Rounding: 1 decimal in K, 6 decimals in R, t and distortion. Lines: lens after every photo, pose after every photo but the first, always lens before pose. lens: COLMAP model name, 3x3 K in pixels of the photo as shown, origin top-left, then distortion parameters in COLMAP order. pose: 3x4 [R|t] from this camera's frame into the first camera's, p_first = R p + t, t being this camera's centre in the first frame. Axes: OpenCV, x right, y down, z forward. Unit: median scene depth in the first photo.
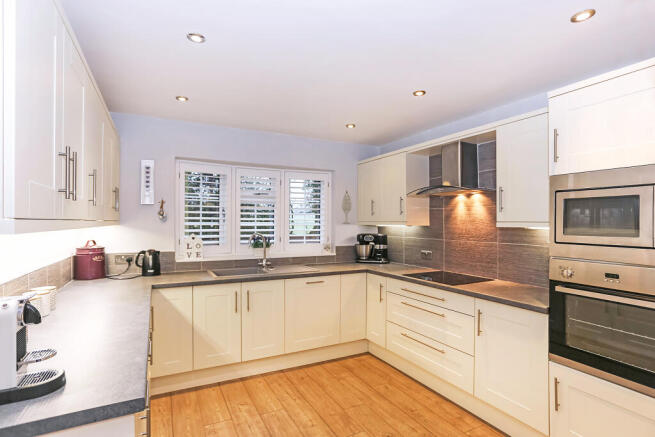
lens RADIAL K [[338.4, 0, 319.7], [0, 338.4, 220.2], [0, 0, 1]] dist [-0.004548, -0.000237]
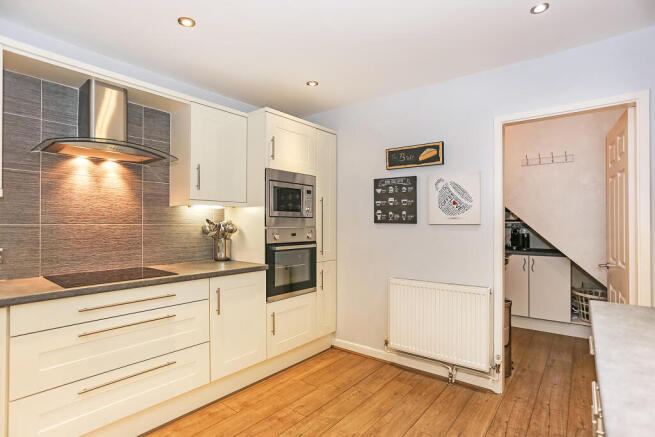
lens RADIAL K [[338.4, 0, 319.7], [0, 338.4, 220.2], [0, 0, 1]] dist [-0.004548, -0.000237]
pose [[-0.414060, 0.004266, 0.910240, -0.439191], [-0.005948, 0.999955, -0.007392, 0.059382], [-0.910230, -0.008475, -0.414016, 0.923572]]
